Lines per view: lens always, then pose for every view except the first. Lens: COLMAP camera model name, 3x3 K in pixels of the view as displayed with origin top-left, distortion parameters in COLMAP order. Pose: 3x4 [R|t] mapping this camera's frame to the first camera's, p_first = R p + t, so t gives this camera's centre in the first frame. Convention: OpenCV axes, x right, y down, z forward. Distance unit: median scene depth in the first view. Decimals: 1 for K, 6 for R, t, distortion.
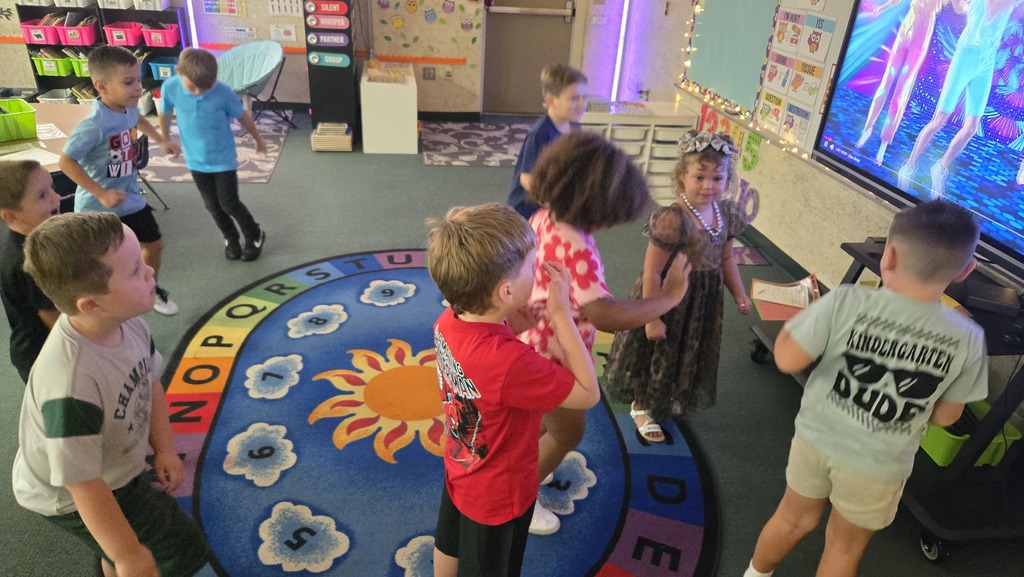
lens RADIAL K [[685.7, 0, 506.2], [0, 685.7, 290.6], [0, 0, 1]] dist [0.097662, -0.132311]
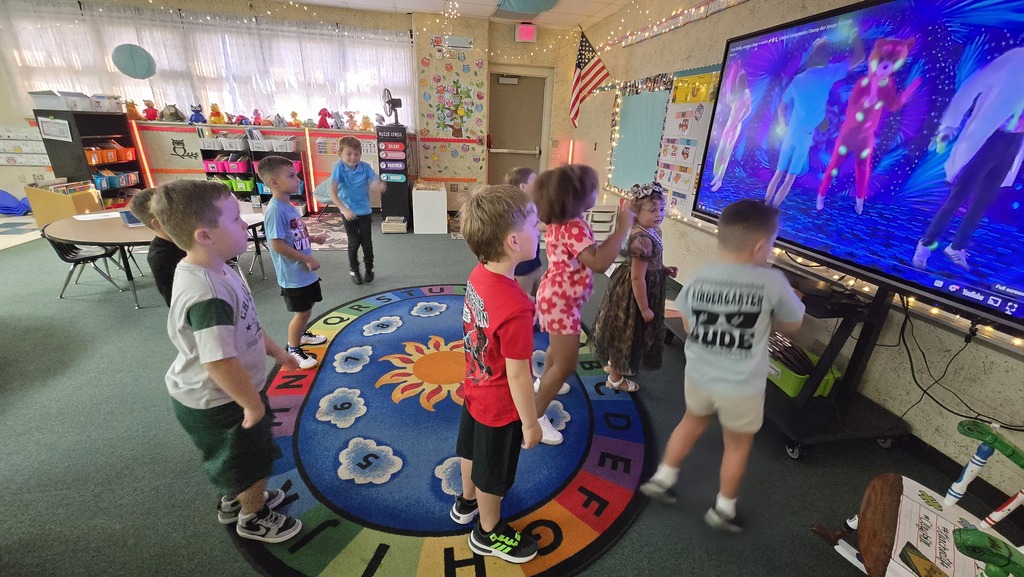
lens RADIAL K [[413.6, 0, 519.3], [0, 413.6, 293.2], [0, 0, 1]] dist [-0.002645, -0.000439]
pose [[0.998829, -0.025148, 0.041318, -0.006219], [0.028916, 0.995220, -0.093275, 0.055310], [-0.038775, 0.094361, 0.994783, 0.059651]]
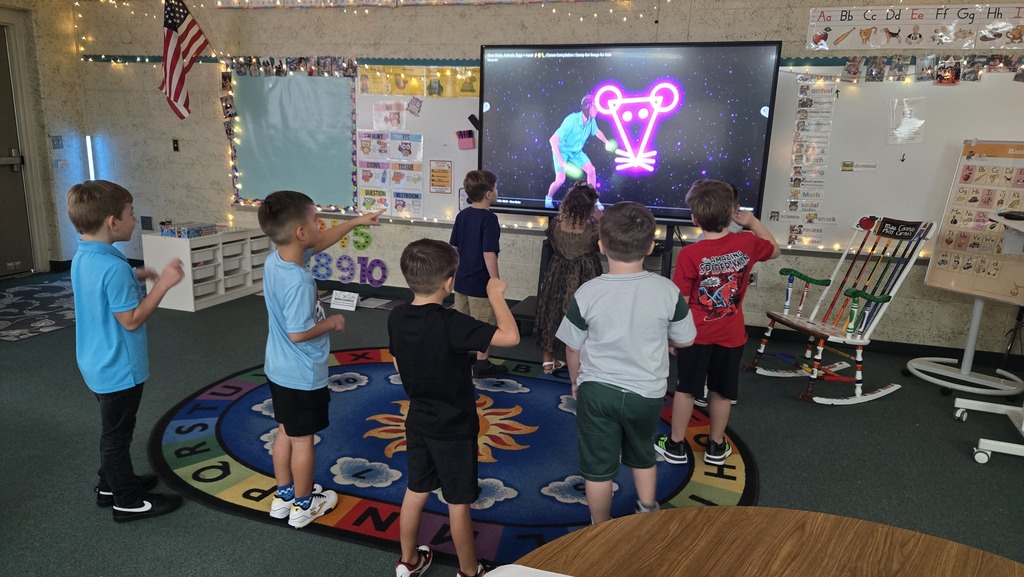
lens RADIAL K [[685.7, 0, 507.9], [0, 685.7, 282.4], [0, 0, 1]] dist [0.063831, -0.045988]
pose [[0.437262, -0.226787, 0.870270, -0.765448], [0.408416, 0.912217, 0.032512, -0.052981], [-0.801248, 0.341216, 0.491501, 0.190147]]
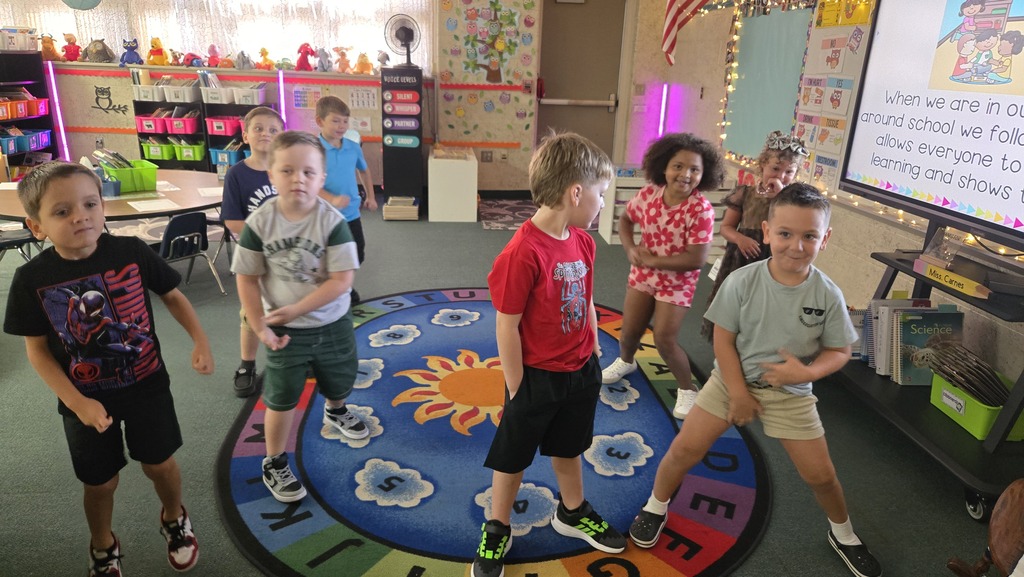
lens RADIAL K [[685.7, 0, 507.9], [0, 685.7, 282.4], [0, 0, 1]] dist [0.063831, -0.045988]
pose [[0.998210, -0.004001, -0.059677, -0.020736], [-0.006274, 0.985250, -0.171005, 0.123342], [0.059481, 0.171073, 0.983461, -0.080861]]
